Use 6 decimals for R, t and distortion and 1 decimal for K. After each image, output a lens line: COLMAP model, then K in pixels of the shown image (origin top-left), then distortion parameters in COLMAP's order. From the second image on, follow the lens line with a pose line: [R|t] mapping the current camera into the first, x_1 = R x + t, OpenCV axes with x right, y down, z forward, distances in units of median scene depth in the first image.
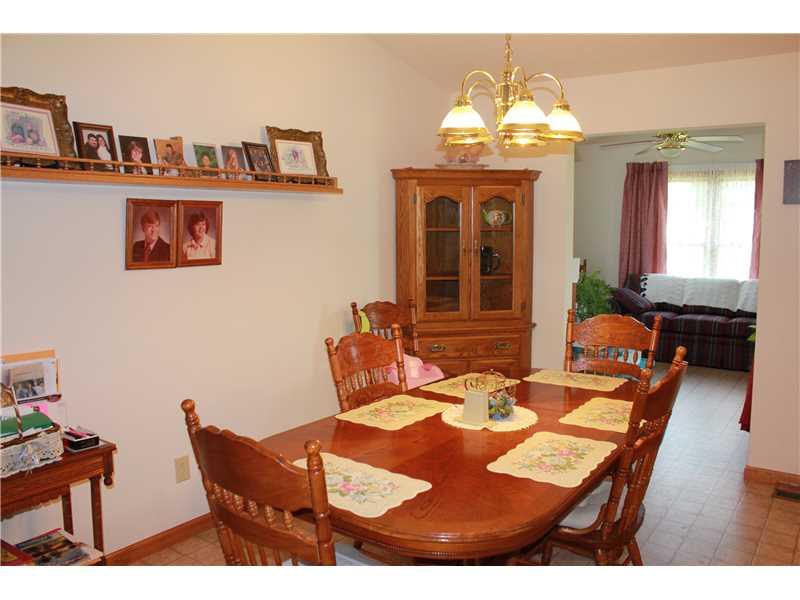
lens RADIAL K [[672.5, 0, 395.0], [0, 672.5, 298.4], [0, 0, 1]] dist [-0.102001, 0.049014]
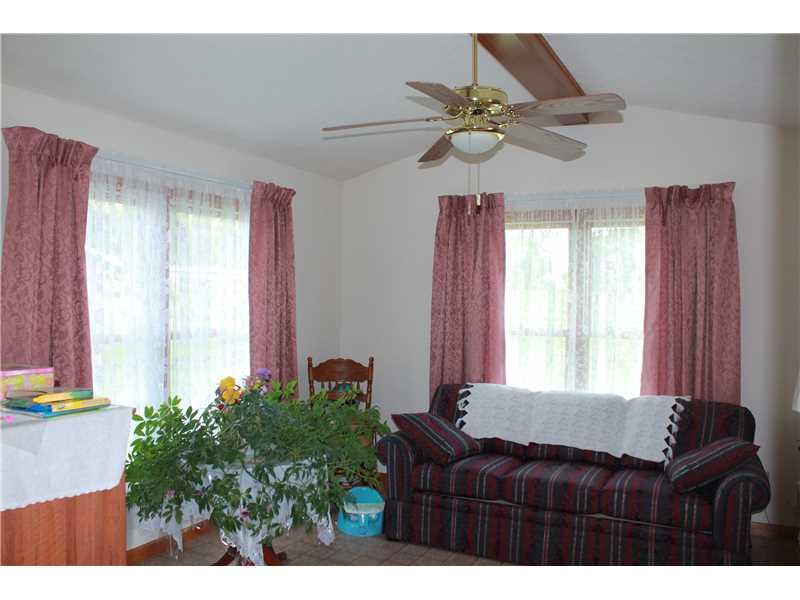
lens RADIAL K [[672.5, 0, 404.1], [0, 672.5, 299.2], [0, 0, 1]] dist [-0.102001, 0.049014]
pose [[0.986588, 0.013736, 0.162649, 0.233688], [0.004565, 0.993741, -0.111616, -0.046657], [-0.163164, 0.110861, 0.980351, 0.443324]]
